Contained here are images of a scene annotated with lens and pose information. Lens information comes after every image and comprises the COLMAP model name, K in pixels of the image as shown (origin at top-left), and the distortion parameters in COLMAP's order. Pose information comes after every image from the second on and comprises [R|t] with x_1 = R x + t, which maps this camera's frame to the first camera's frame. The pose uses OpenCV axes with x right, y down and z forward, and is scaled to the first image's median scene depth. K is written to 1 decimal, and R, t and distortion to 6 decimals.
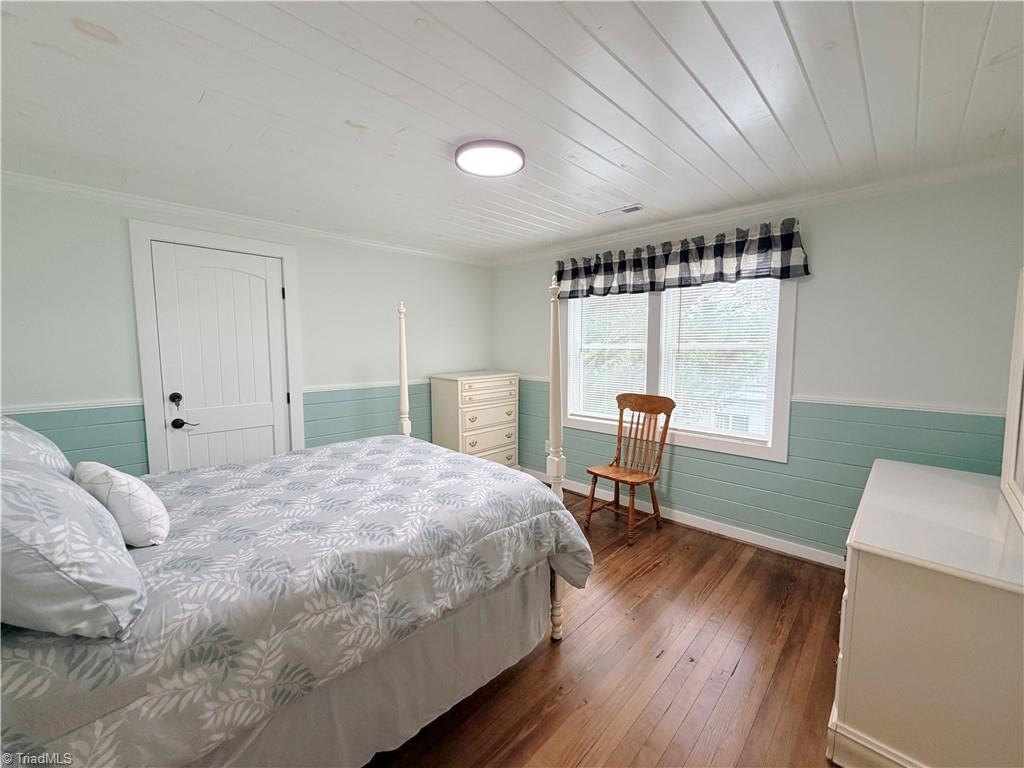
lens RADIAL K [[411.8, 0, 509.9], [0, 411.8, 382.9], [0, 0, 1]] dist [0.003513, -0.000398]
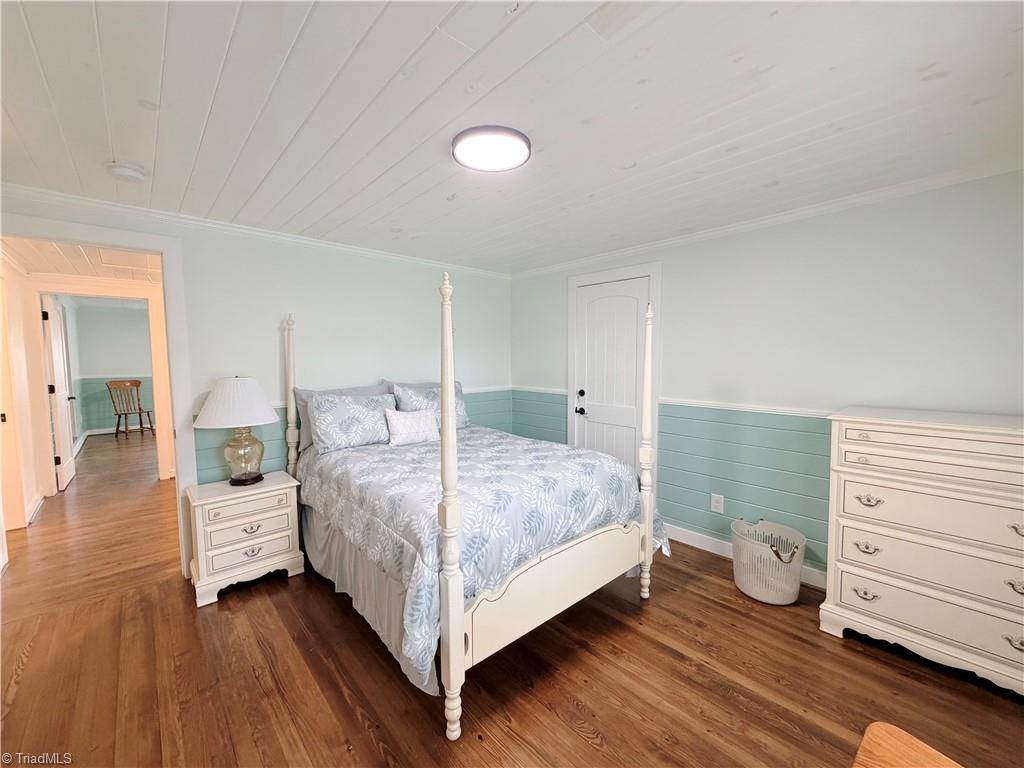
lens RADIAL K [[411.8, 0, 510.2], [0, 411.8, 382.7], [0, 0, 1]] dist [0.003513, -0.000398]
pose [[-0.062557, 0.066534, -0.995821, 0.634812], [-0.085482, 0.993752, 0.071765, -0.081558], [0.994374, 0.089614, -0.056479, 0.829281]]
